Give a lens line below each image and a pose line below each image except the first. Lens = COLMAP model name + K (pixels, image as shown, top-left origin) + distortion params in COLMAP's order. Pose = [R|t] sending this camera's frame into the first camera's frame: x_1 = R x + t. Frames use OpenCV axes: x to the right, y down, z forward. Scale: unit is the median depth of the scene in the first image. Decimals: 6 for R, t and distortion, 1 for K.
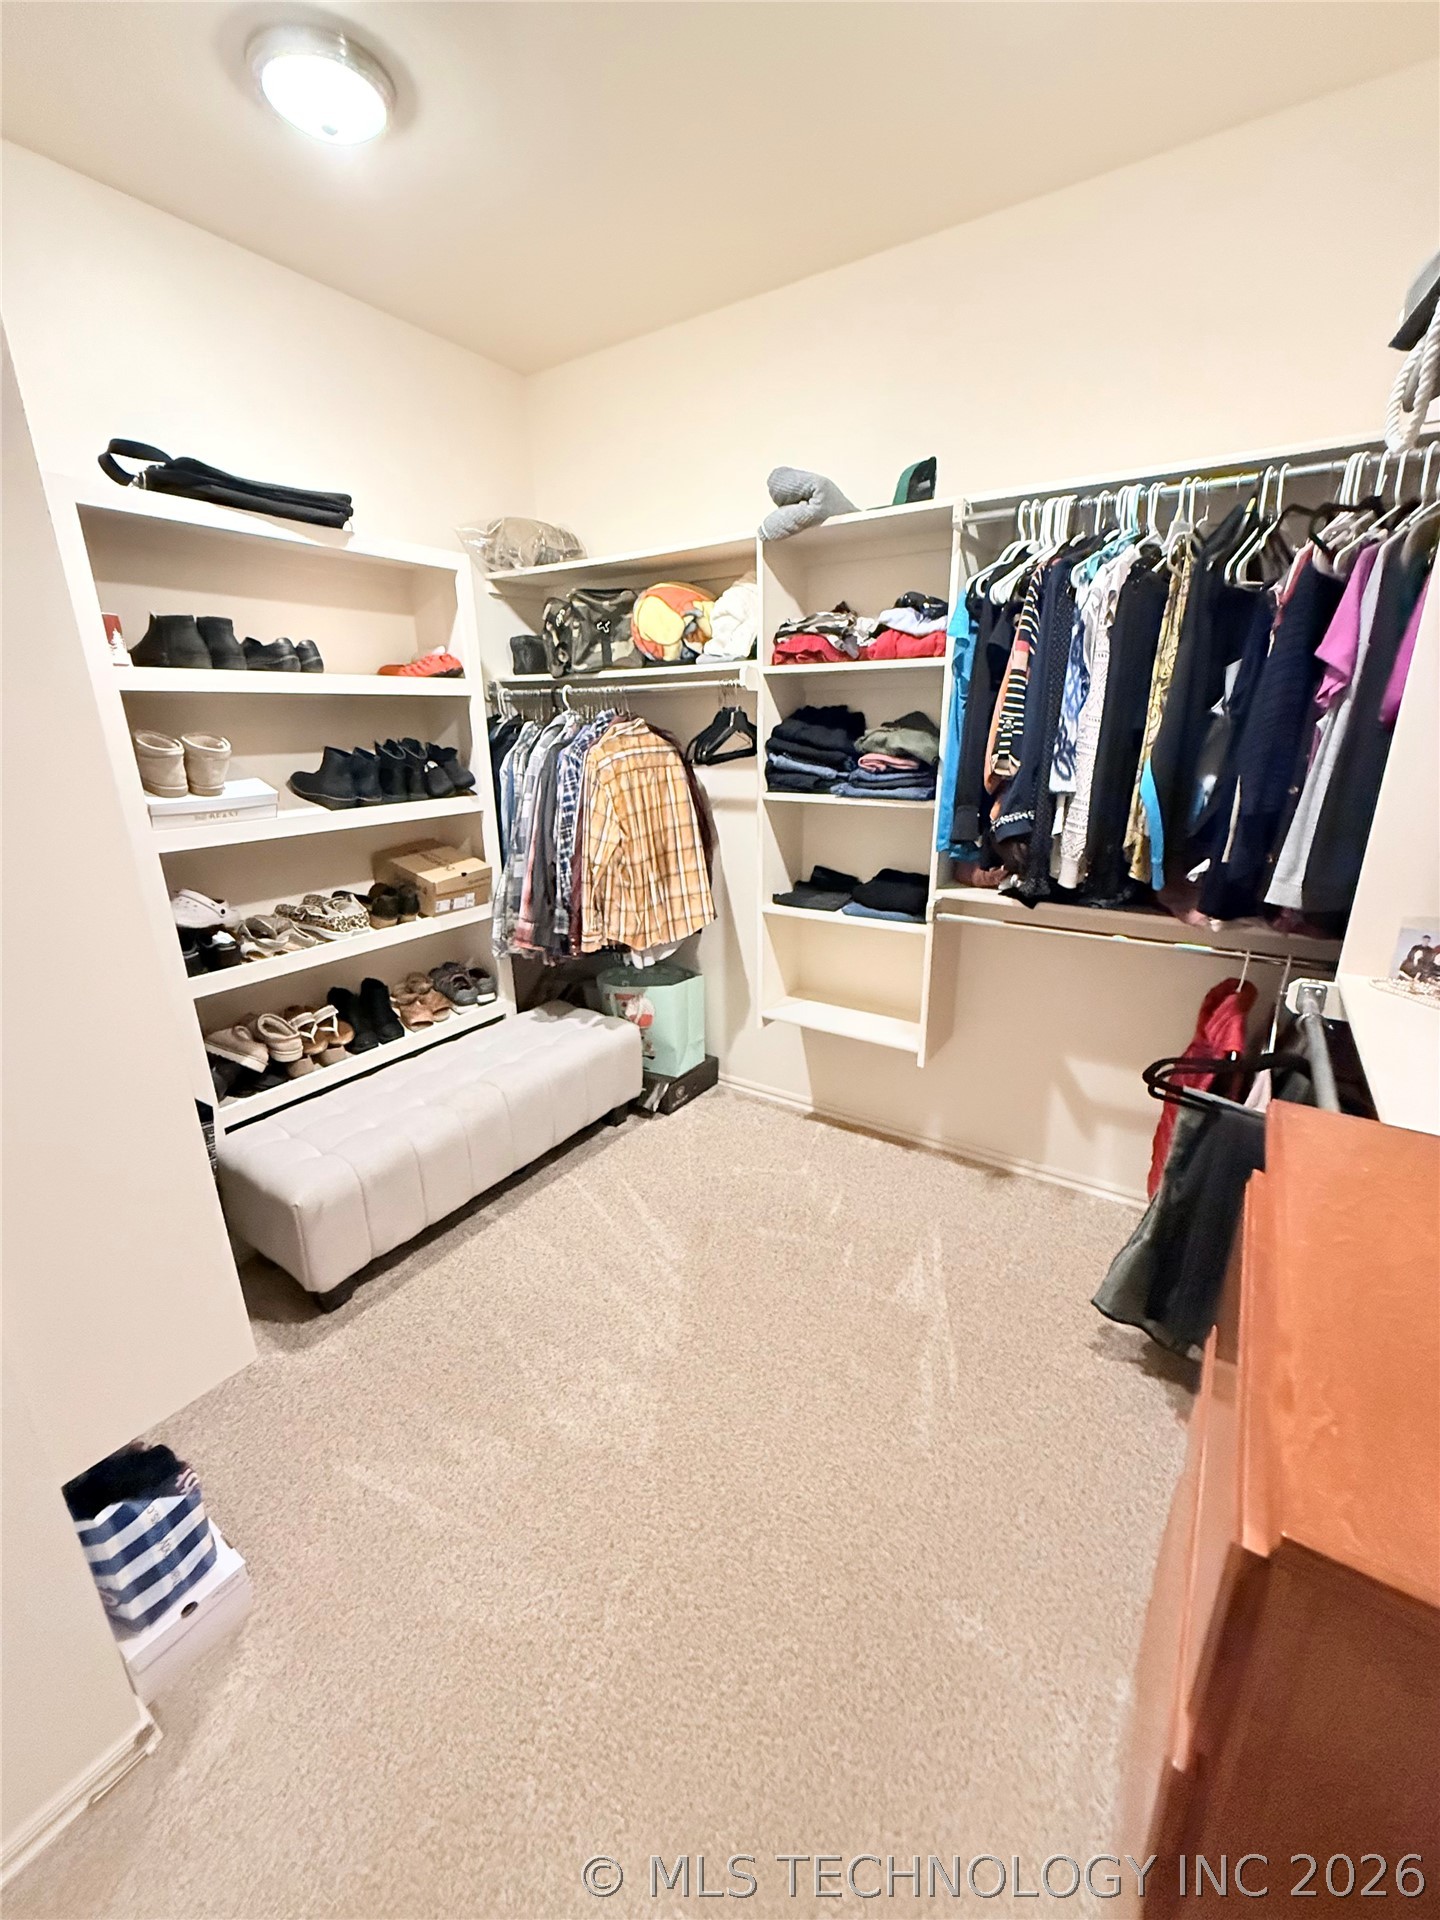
lens RADIAL K [[766.4, 0, 720.5], [0, 766.4, 953.4], [0, 0, 1]] dist [0.001925, -0.000493]
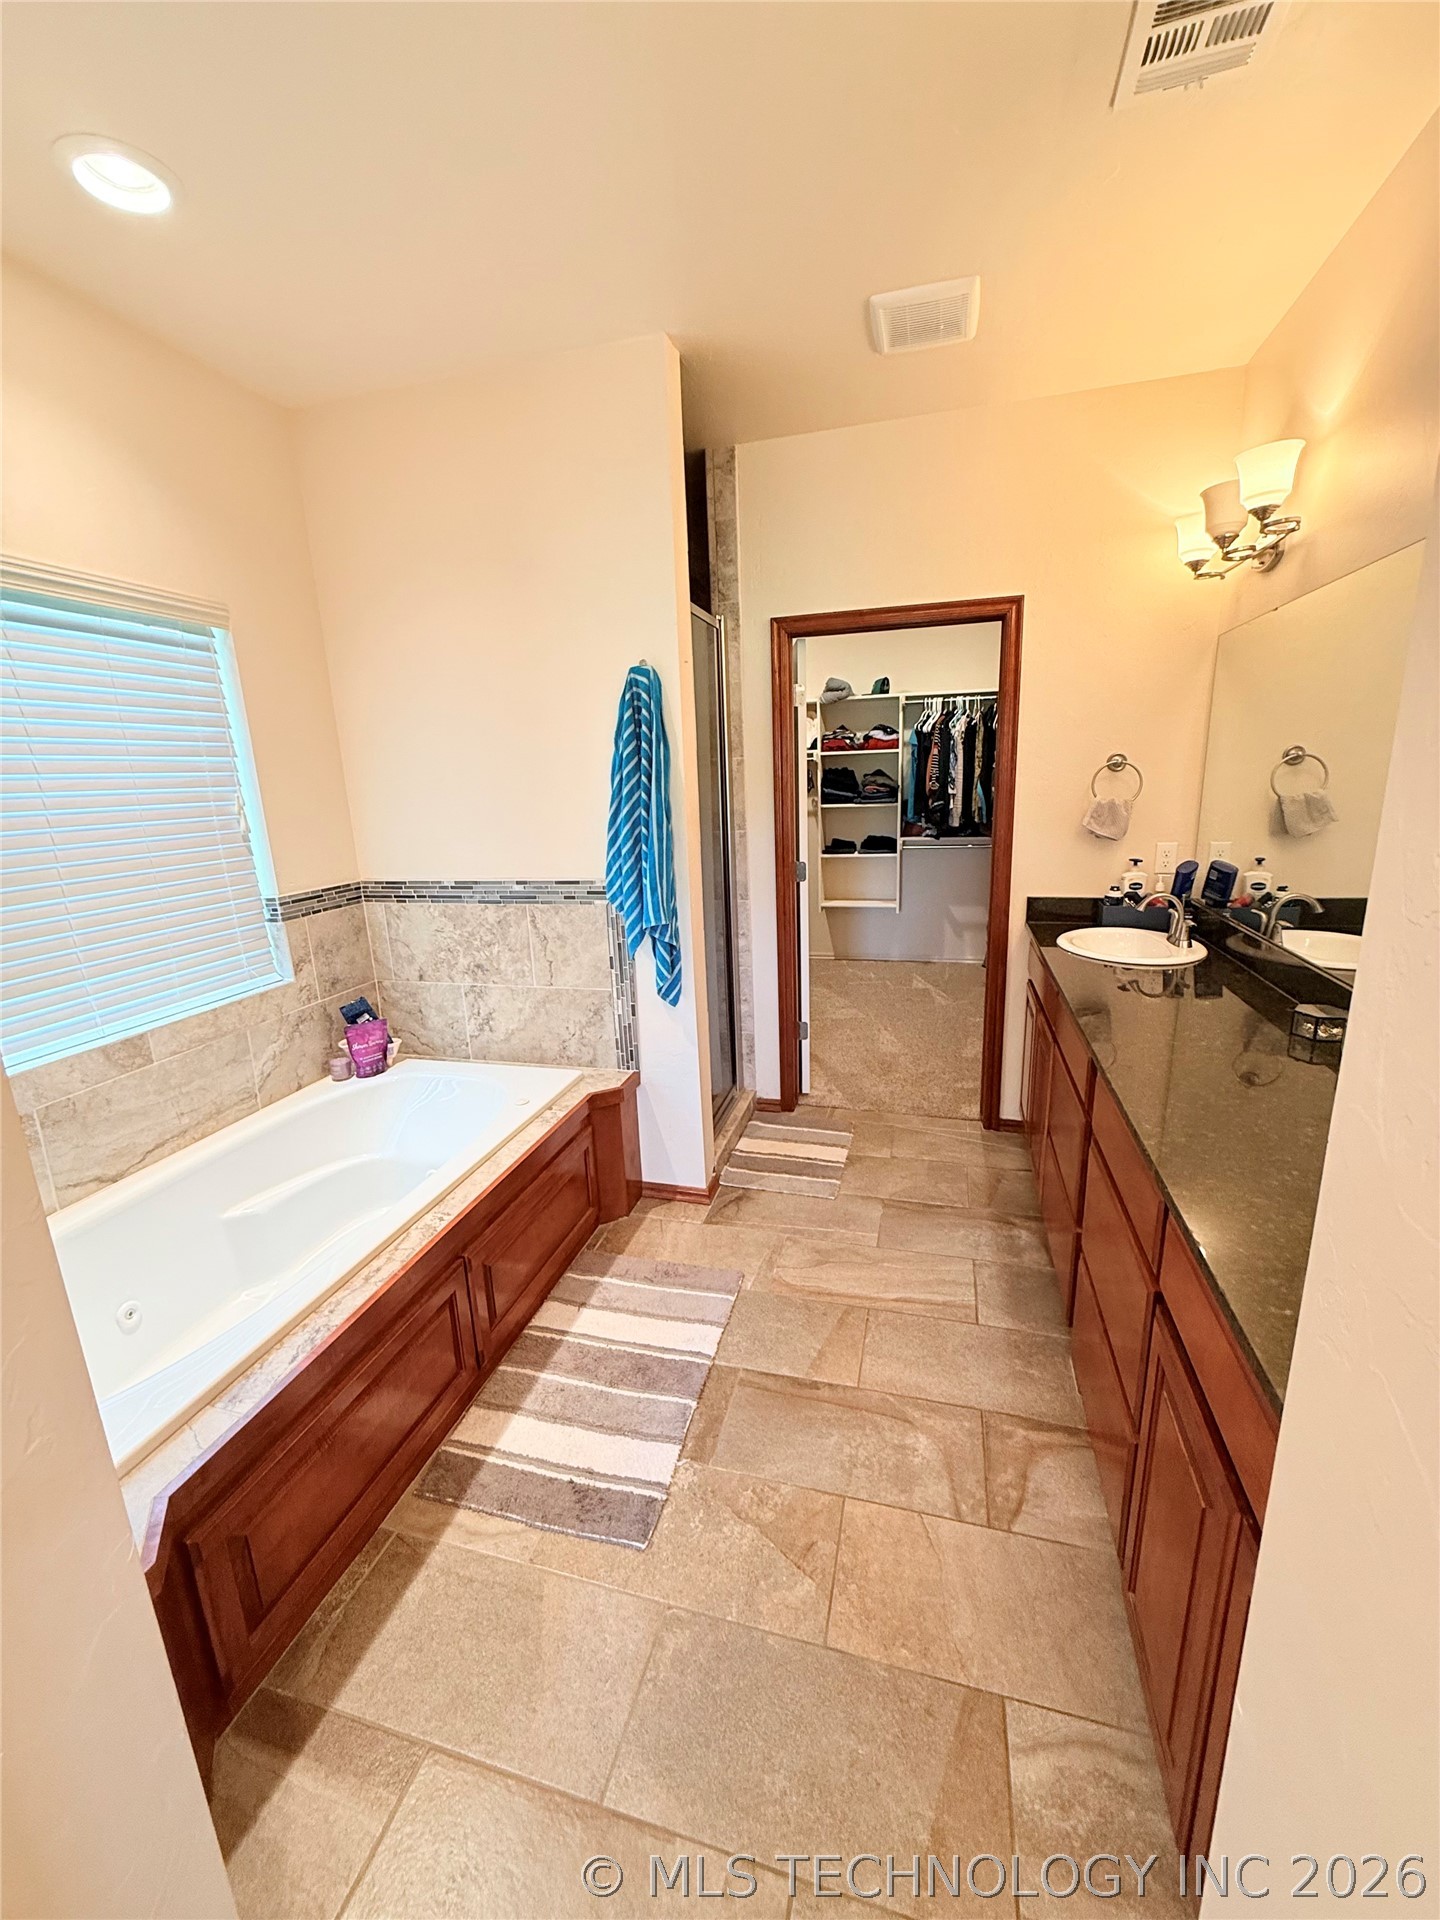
lens RADIAL K [[766.4, 0, 718.8], [0, 766.4, 958.6], [0, 0, 1]] dist [0.001925, -0.000493]
pose [[0.950951, -0.092907, 0.295061, -1.043161], [0.114675, 0.991748, -0.057311, 0.378282], [-0.287302, 0.088336, 0.953758, -1.175657]]
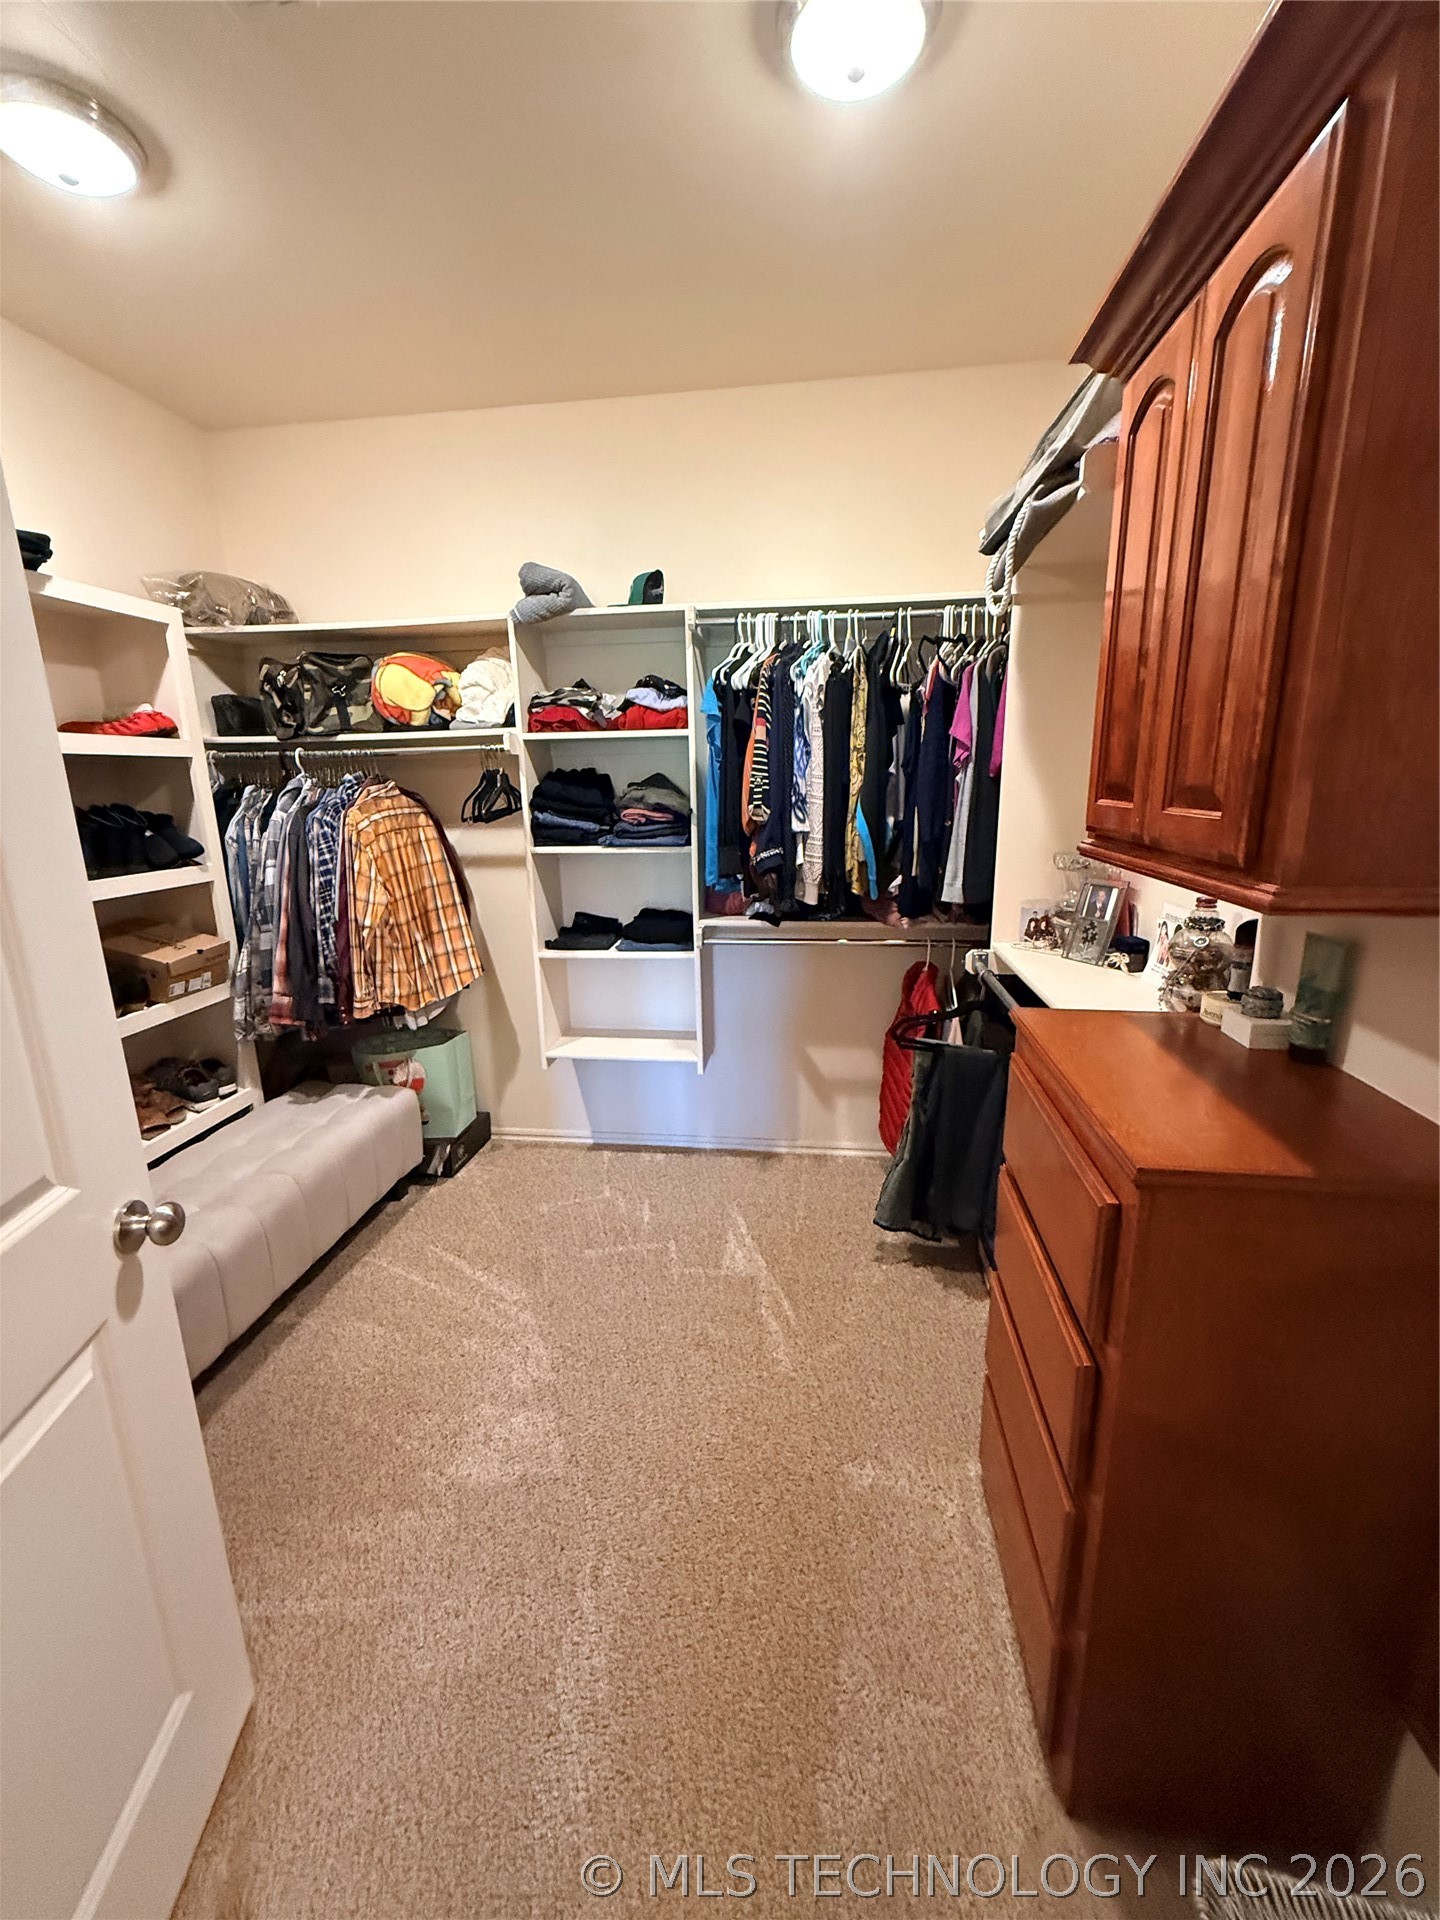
lens RADIAL K [[766.4, 0, 719.6], [0, 766.4, 954.8], [0, 0, 1]] dist [0.001925, -0.000493]
pose [[0.897040, -0.102695, 0.429852, -0.199202], [0.137003, 0.989331, -0.049547, 0.032246], [-0.420177, 0.103337, 0.901539, -0.073794]]
